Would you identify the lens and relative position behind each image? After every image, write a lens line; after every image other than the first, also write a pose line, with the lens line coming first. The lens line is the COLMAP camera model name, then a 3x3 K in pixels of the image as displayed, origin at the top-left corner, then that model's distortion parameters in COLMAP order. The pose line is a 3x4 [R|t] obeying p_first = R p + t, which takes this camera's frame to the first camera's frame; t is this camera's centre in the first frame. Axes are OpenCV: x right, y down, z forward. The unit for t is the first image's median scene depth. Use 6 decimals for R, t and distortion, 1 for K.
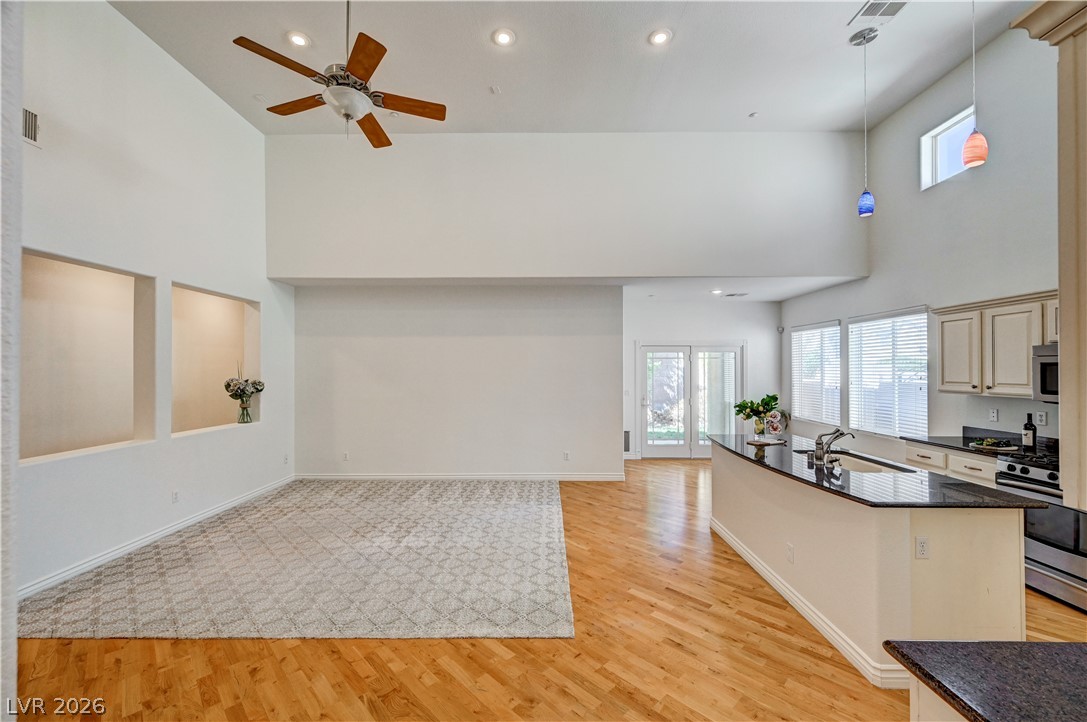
lens RADIAL K [[433.0, 0, 541.4], [0, 433.0, 365.4], [0, 0, 1]] dist [-0.000458, 0.000563]
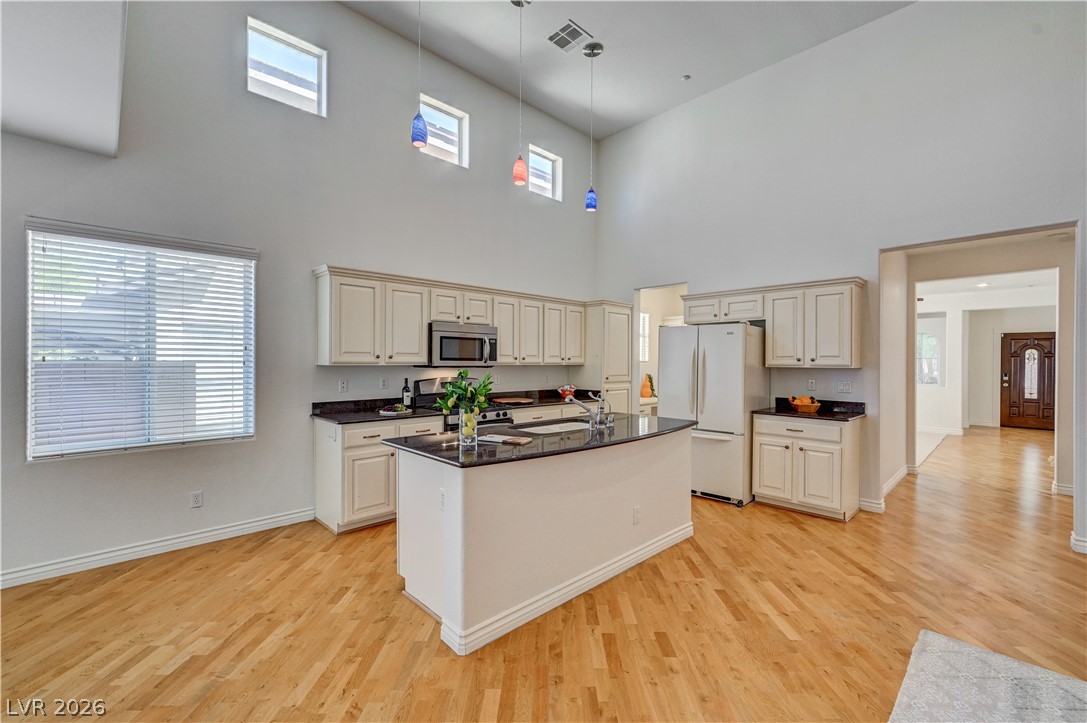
lens RADIAL K [[456.2, 0, 544.2], [0, 456.2, 363.8], [0, 0, 1]] dist [-0.000788, -0.000041]
pose [[-0.707438, -0.008475, 0.706725, -0.015339], [-0.011313, 0.999936, 0.000668, 0.045405], [-0.706685, -0.007523, -0.707488, 1.101455]]
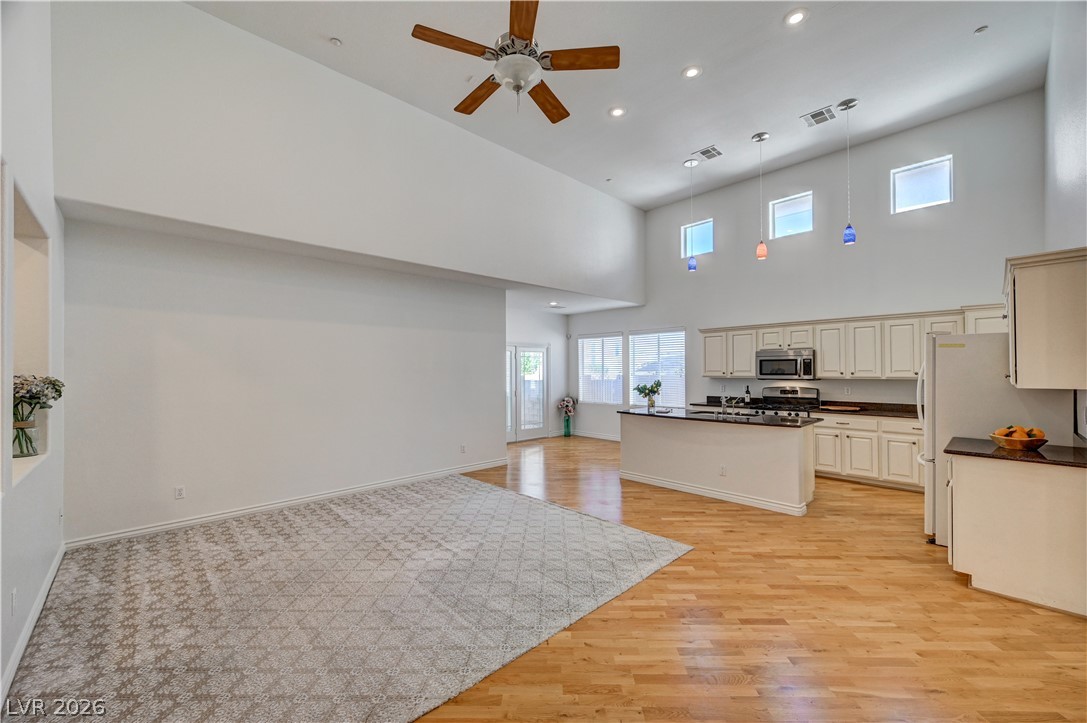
lens RADIAL K [[433.0, 0, 543.3], [0, 433.0, 364.4], [0, 0, 1]] dist [-0.000458, 0.000563]
pose [[0.712313, 0.008044, 0.701816, -0.631203], [-0.002287, 0.999956, -0.009141, 0.023440], [-0.701858, 0.004906, 0.712300, 0.168531]]
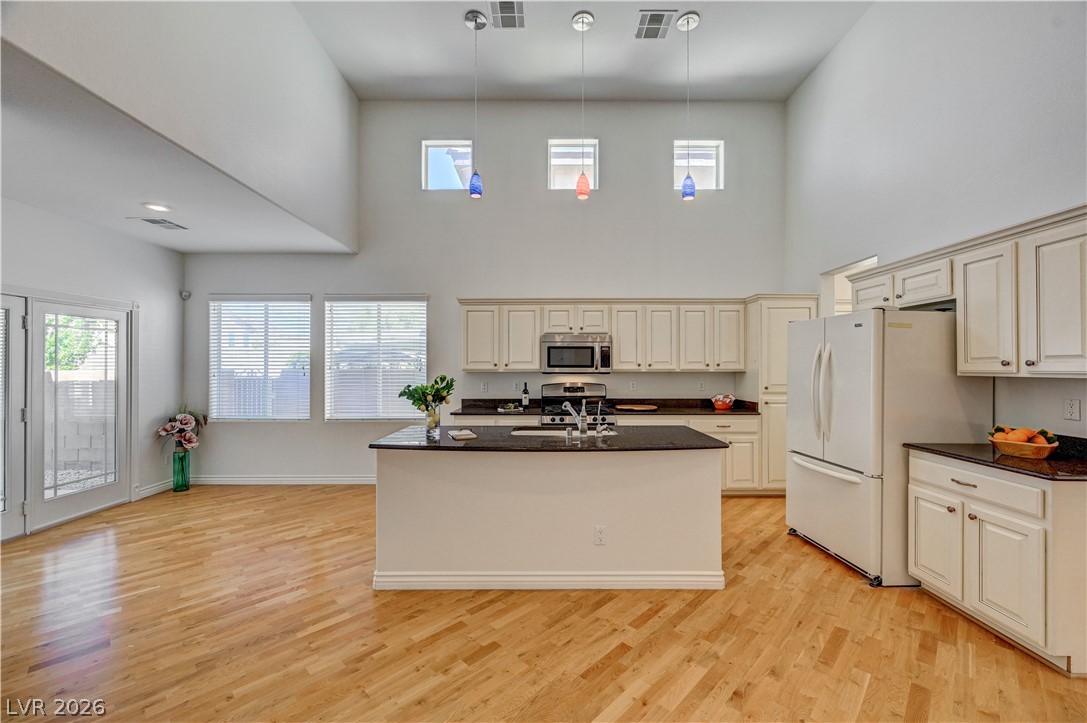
lens RADIAL K [[433.0, 0, 545.8], [0, 433.0, 365.3], [0, 0, 1]] dist [-0.000458, 0.000563]
pose [[-0.018635, 0.004213, 0.999817, -0.205538], [-0.007493, 0.999962, -0.004354, 0.041058], [-0.999798, -0.007573, -0.018603, 0.654205]]
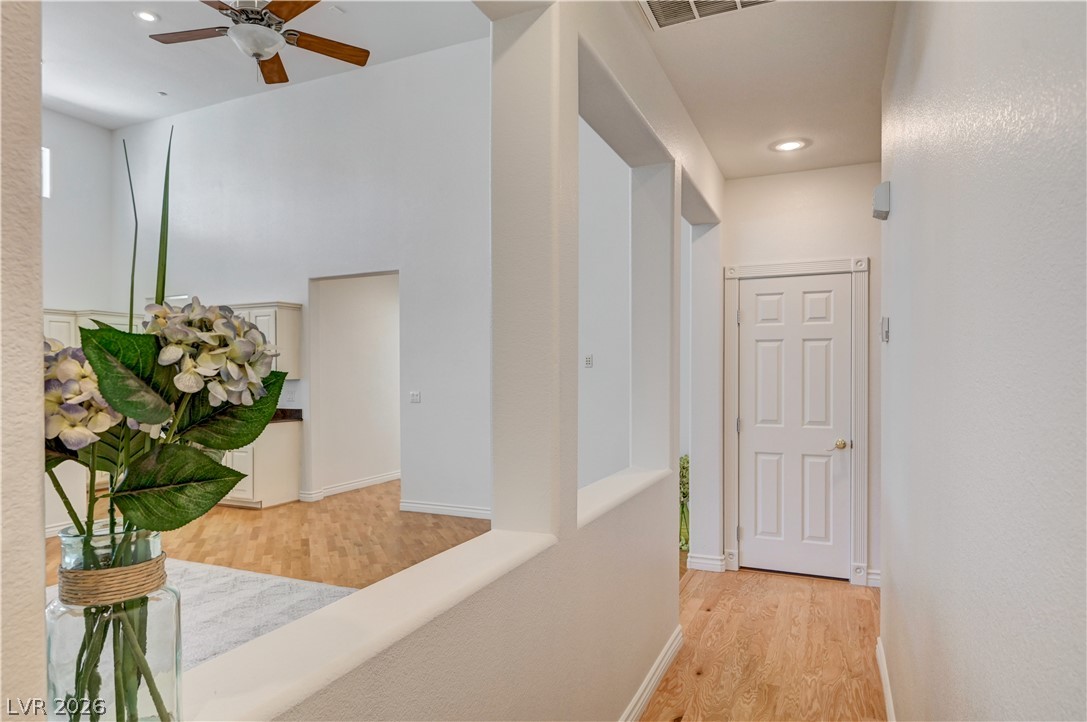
lens RADIAL K [[647.8, 0, 553.8], [0, 647.8, 376.5], [0, 0, 1]] dist [-0.004724, -0.002026]
pose [[-0.921005, 0.003442, 0.389535, -0.887457], [0.002639, 0.999993, -0.002596, 0.045845], [-0.389541, -0.001363, -0.921008, 1.159295]]
